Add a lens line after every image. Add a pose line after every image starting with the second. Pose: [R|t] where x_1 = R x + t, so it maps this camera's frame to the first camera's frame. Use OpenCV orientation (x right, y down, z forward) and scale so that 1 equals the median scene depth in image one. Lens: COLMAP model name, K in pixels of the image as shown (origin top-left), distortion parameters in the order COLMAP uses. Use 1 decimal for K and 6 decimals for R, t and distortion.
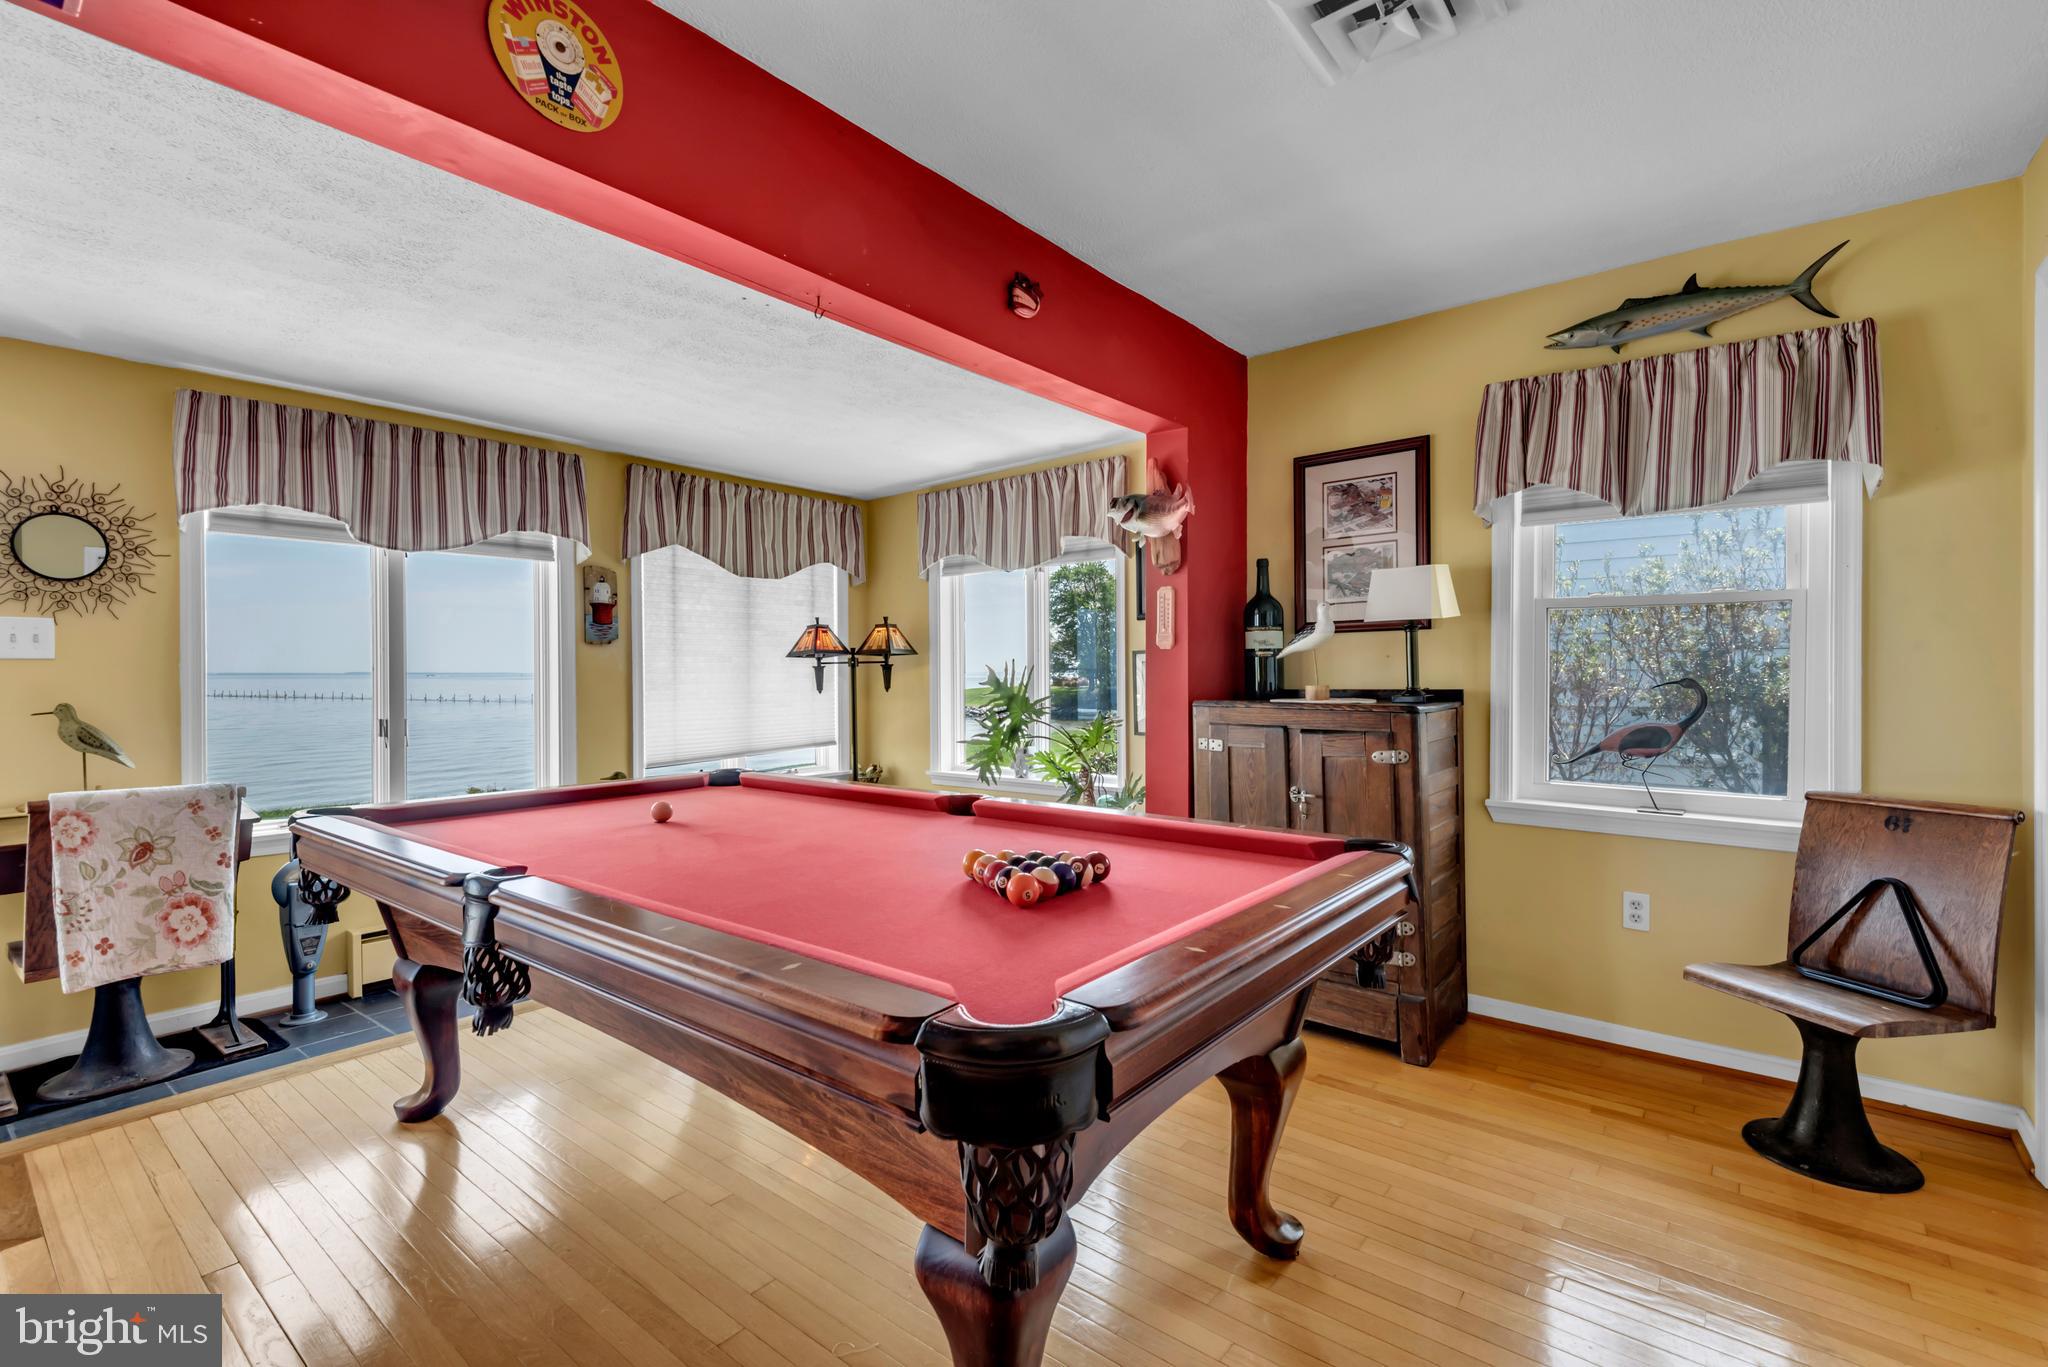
lens RADIAL K [[930.3, 0, 1015.7], [0, 930.3, 680.4], [0, 0, 1]] dist [0.012956, -0.010893]
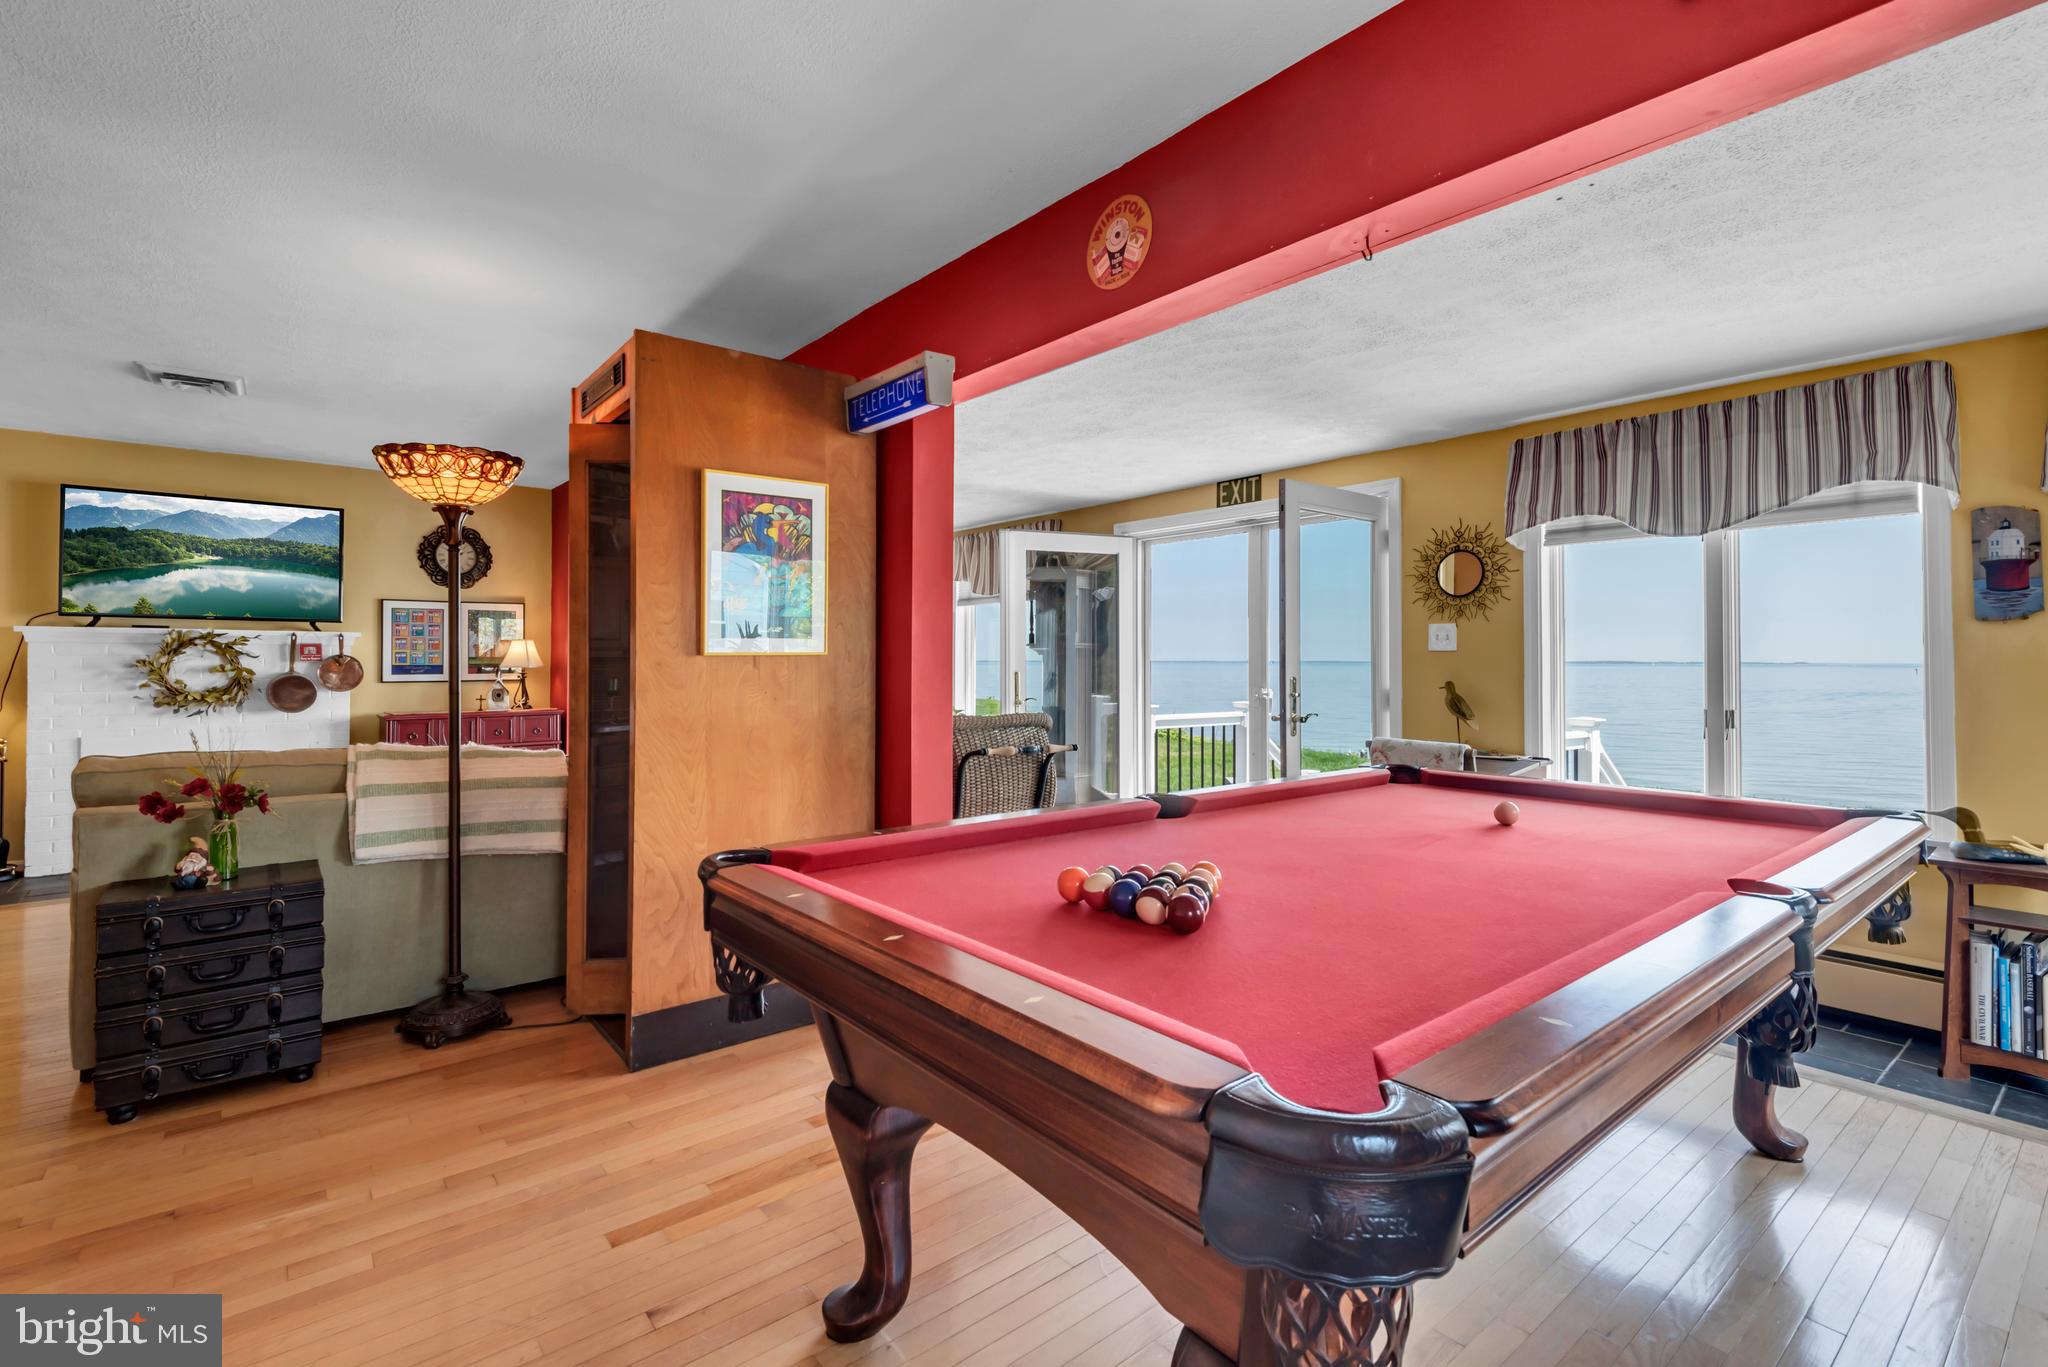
lens RADIAL K [[930.3, 0, 1030.4], [0, 930.3, 660.8], [0, 0, 1]] dist [0.012956, -0.010893]
pose [[-0.210052, 0.003035, -0.977686, 1.821480], [-0.009494, 0.999942, 0.005143, -0.028178], [0.977644, 0.010362, -0.210011, 2.204081]]
